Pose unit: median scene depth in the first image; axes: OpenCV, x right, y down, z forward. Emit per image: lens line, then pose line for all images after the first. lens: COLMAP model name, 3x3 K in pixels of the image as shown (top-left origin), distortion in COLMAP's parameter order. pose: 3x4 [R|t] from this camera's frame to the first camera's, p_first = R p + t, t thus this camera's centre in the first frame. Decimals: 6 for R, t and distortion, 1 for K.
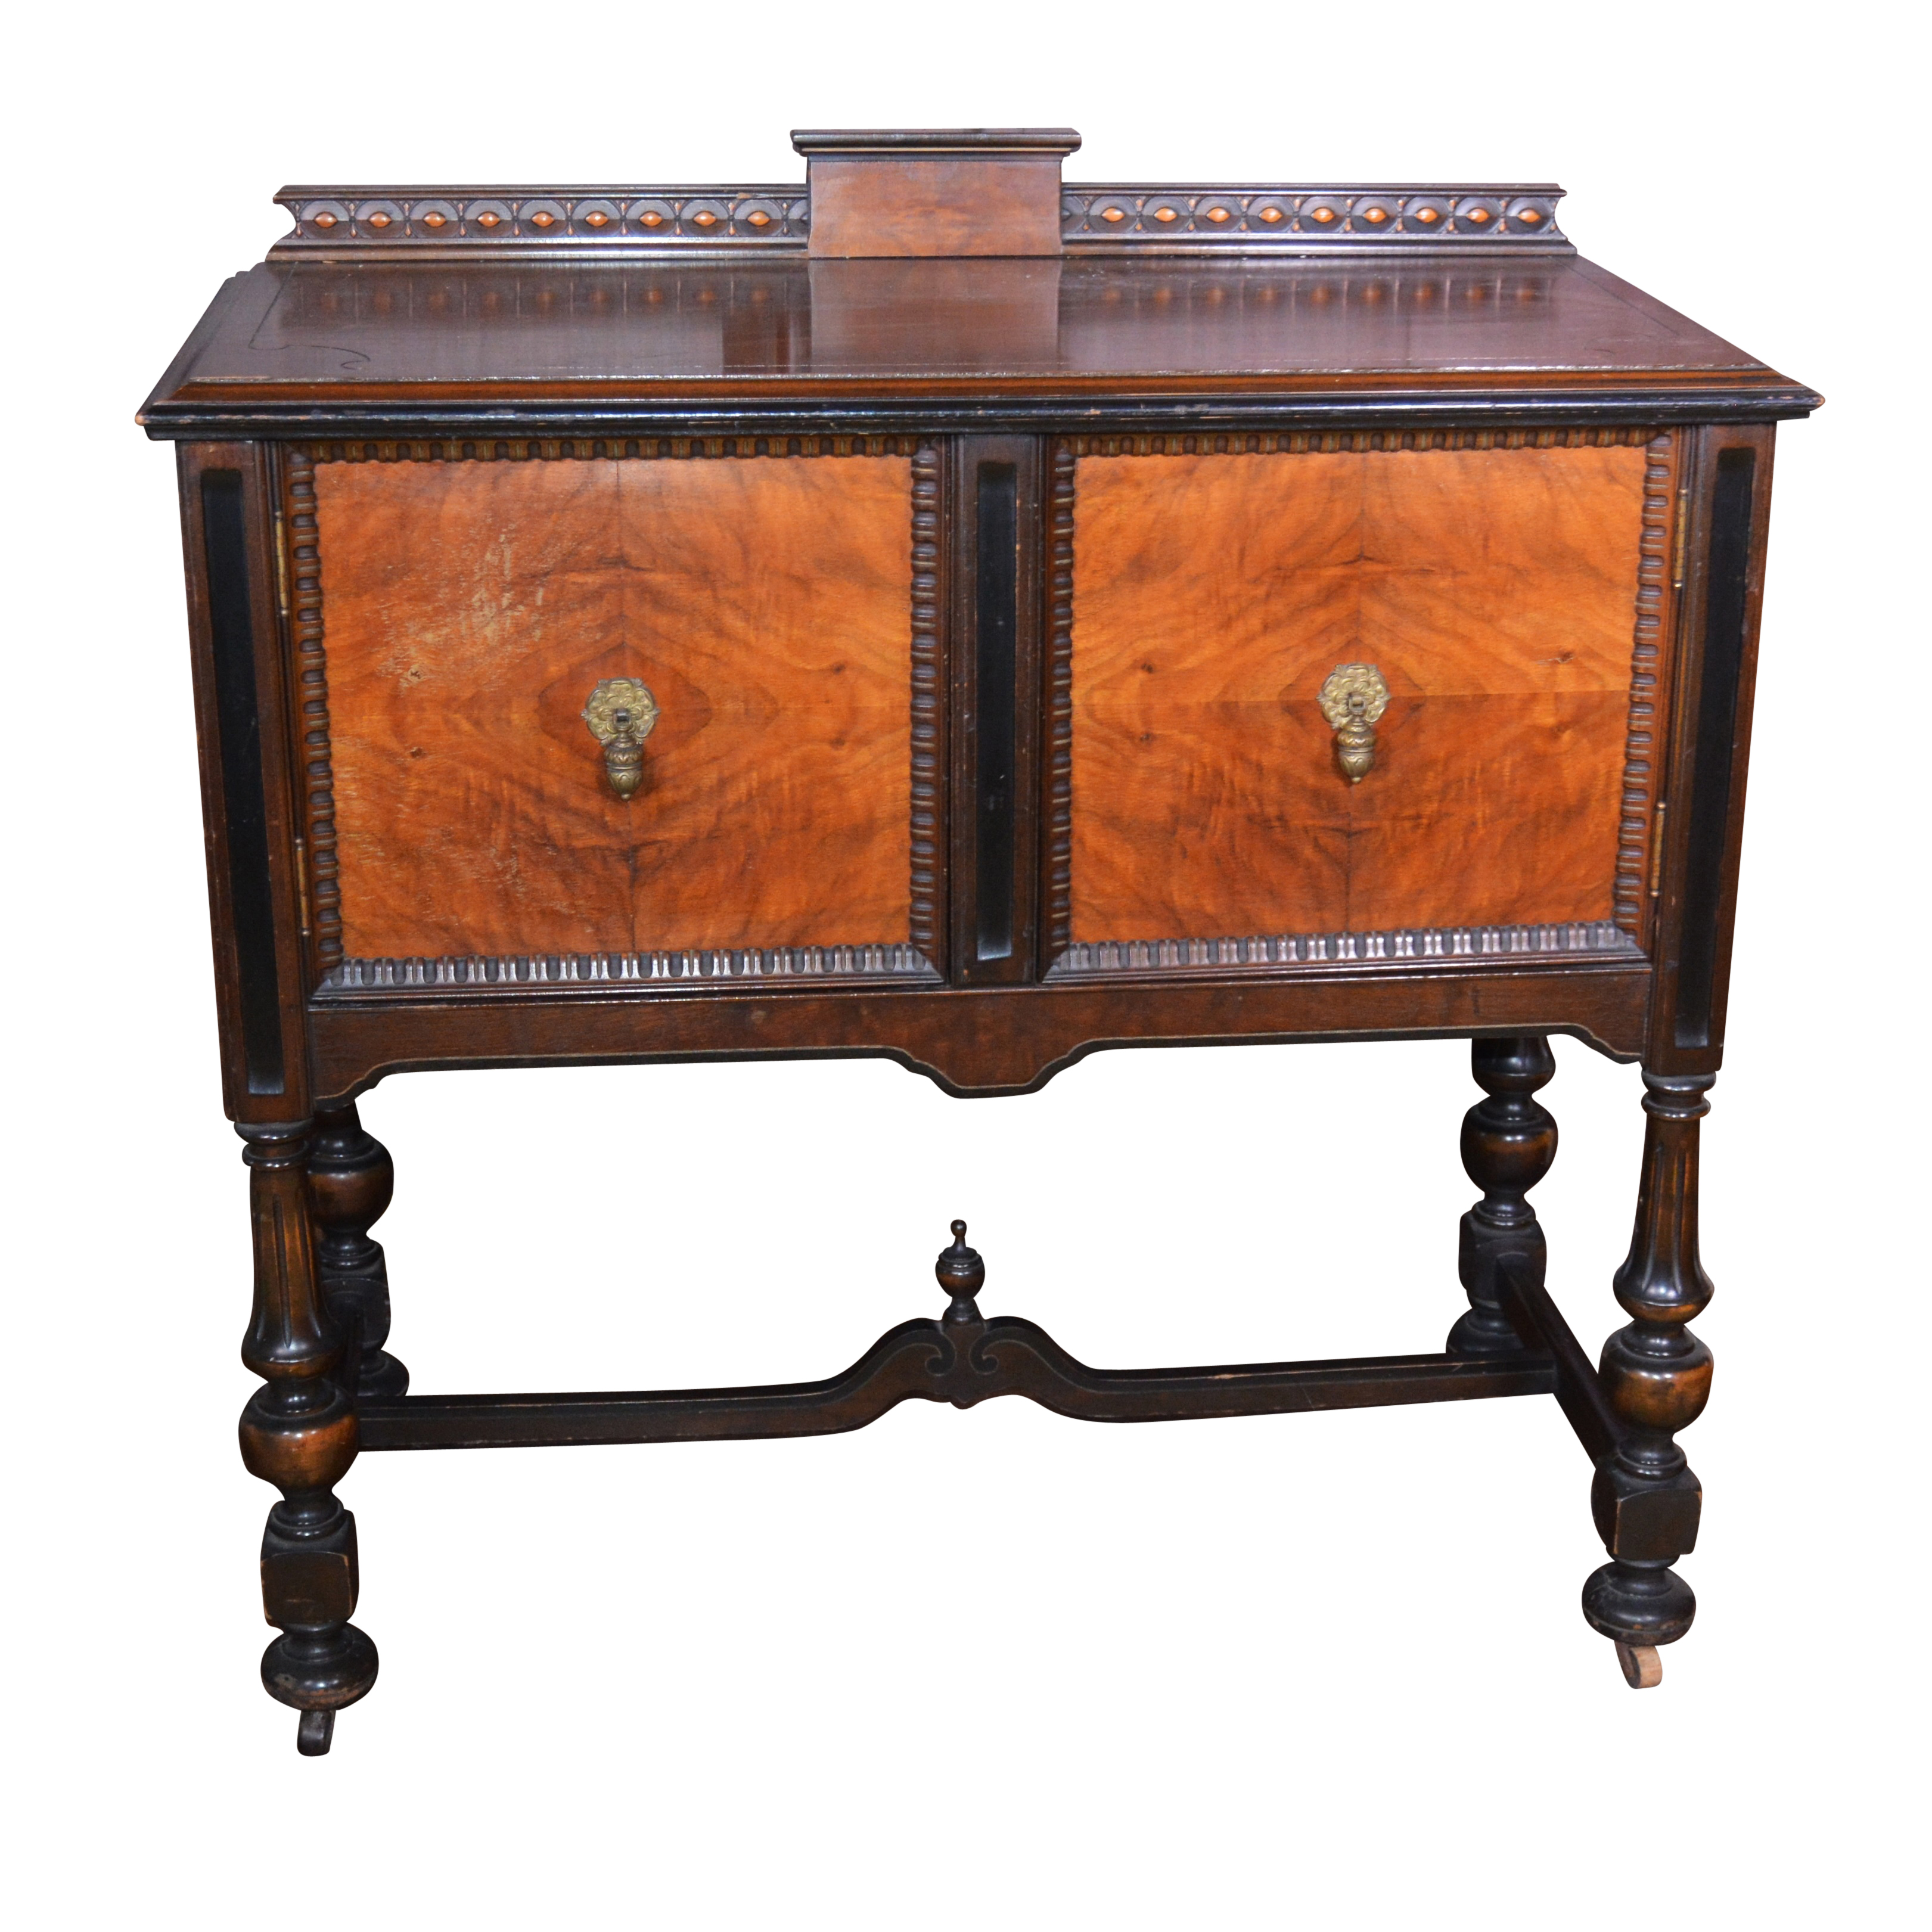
lens RADIAL K [[3279.4, 0, 998.1], [0, 3279.4, 919.7], [0, 0, 1]] dist [-0.081768, 0.000000]
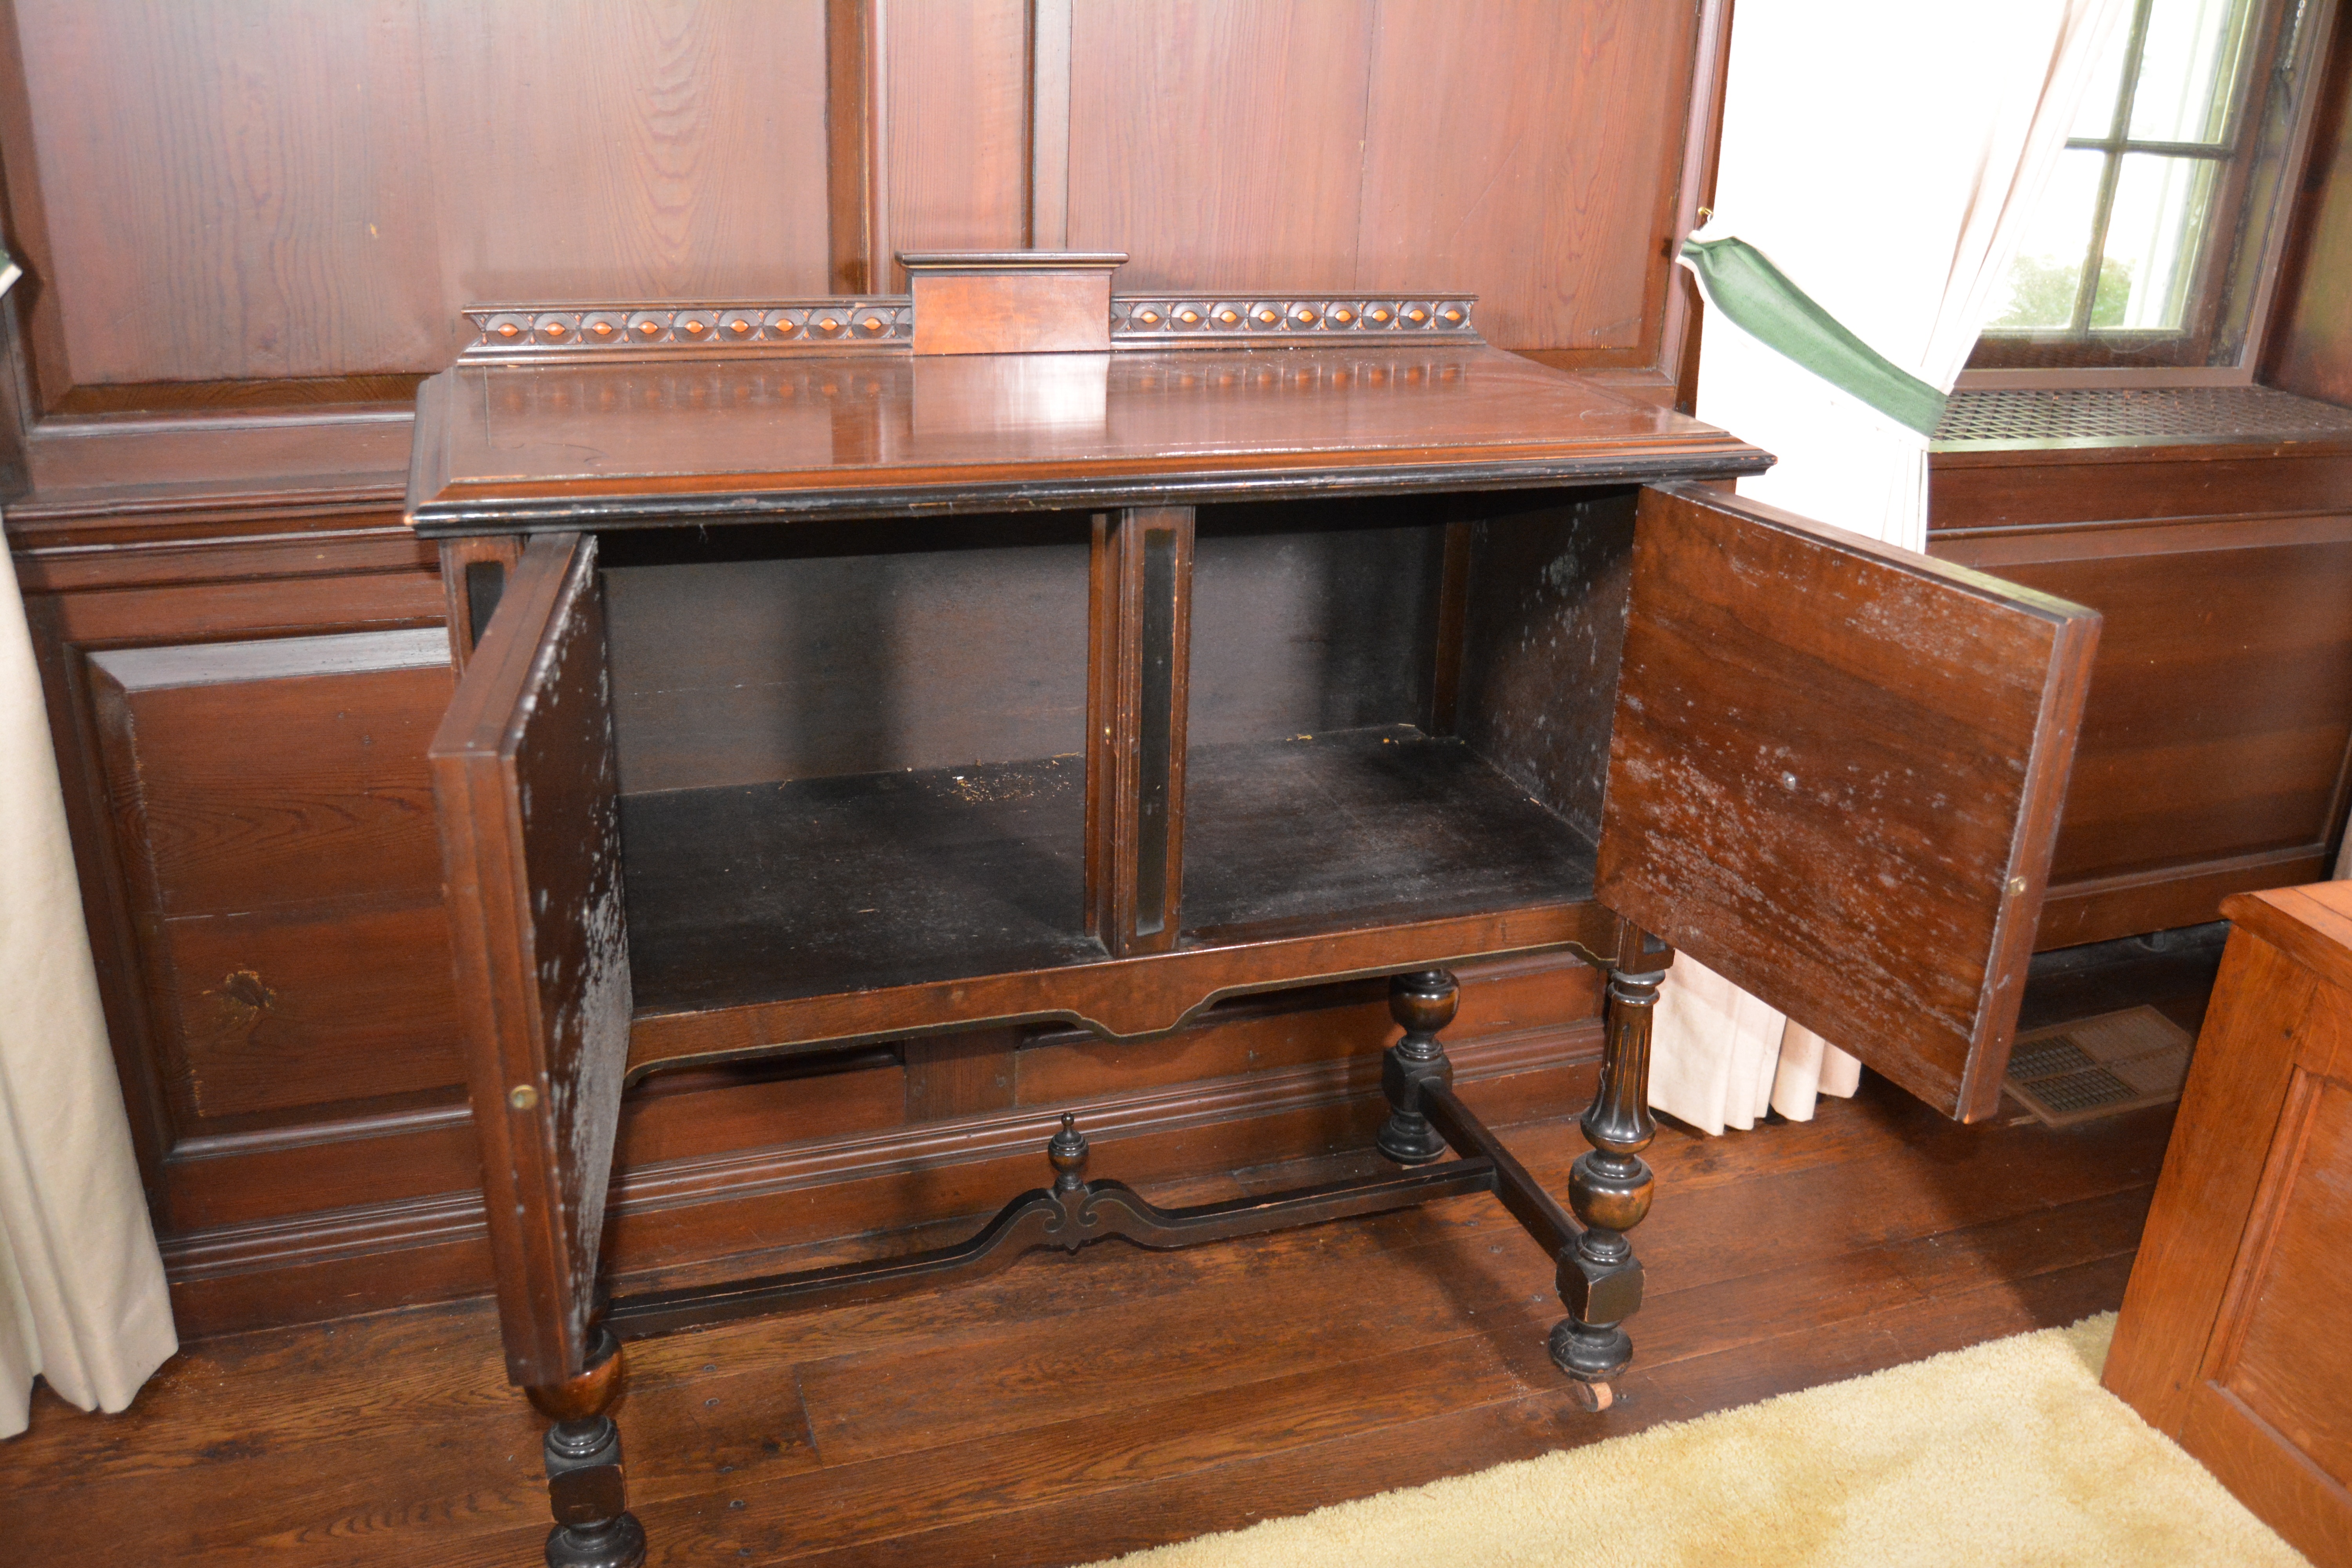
lens RADIAL K [[1947.2, 0, 1183.3], [0, 1947.2, 796.9], [0, 0, 1]] dist [-0.096010, 0.041405]
pose [[0.973835, -0.062593, 0.218466, -0.145502], [0.055969, 0.997769, 0.036387, -0.065122], [-0.220256, -0.023208, 0.975166, 0.297727]]
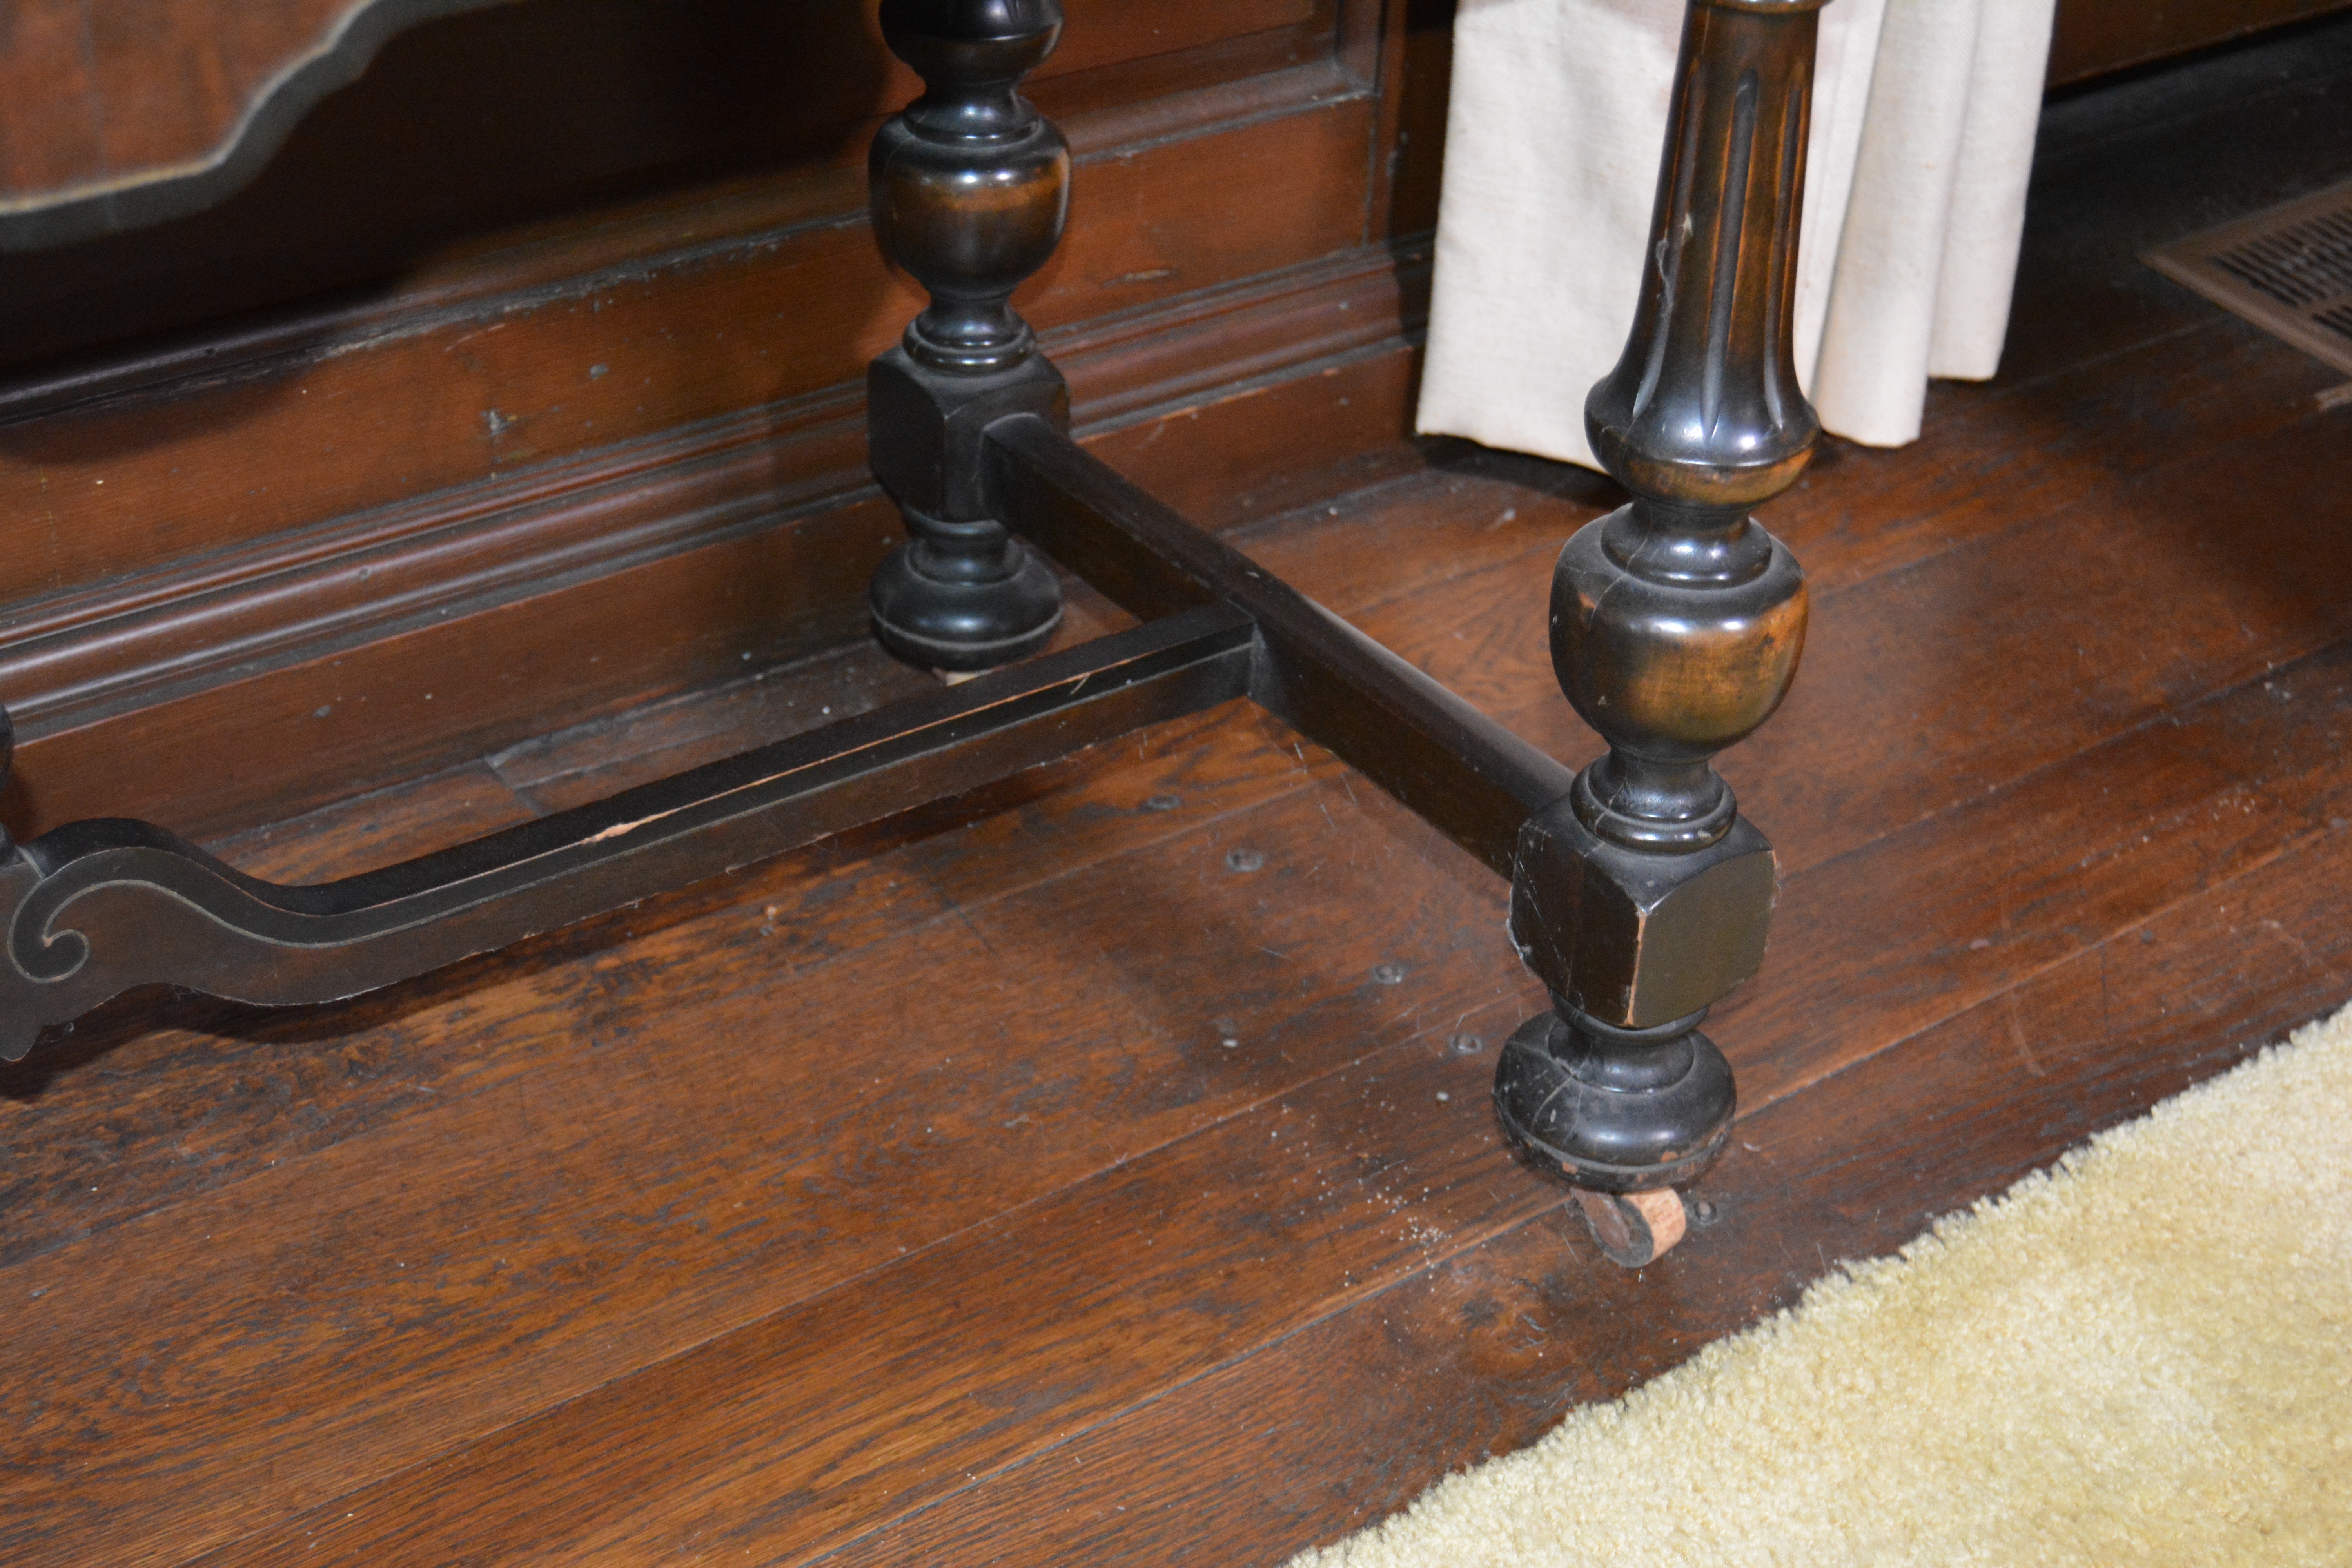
lens RADIAL K [[3286.3, 0, 1190.2], [0, 3286.3, 802.3], [0, 0, 1]] dist [-0.066478, 0.000000]
pose [[0.866454, -0.243143, 0.436049, -0.060356], [0.137538, 0.955848, 0.259688, 0.042627], [-0.479938, -0.165034, 0.861640, 0.711827]]
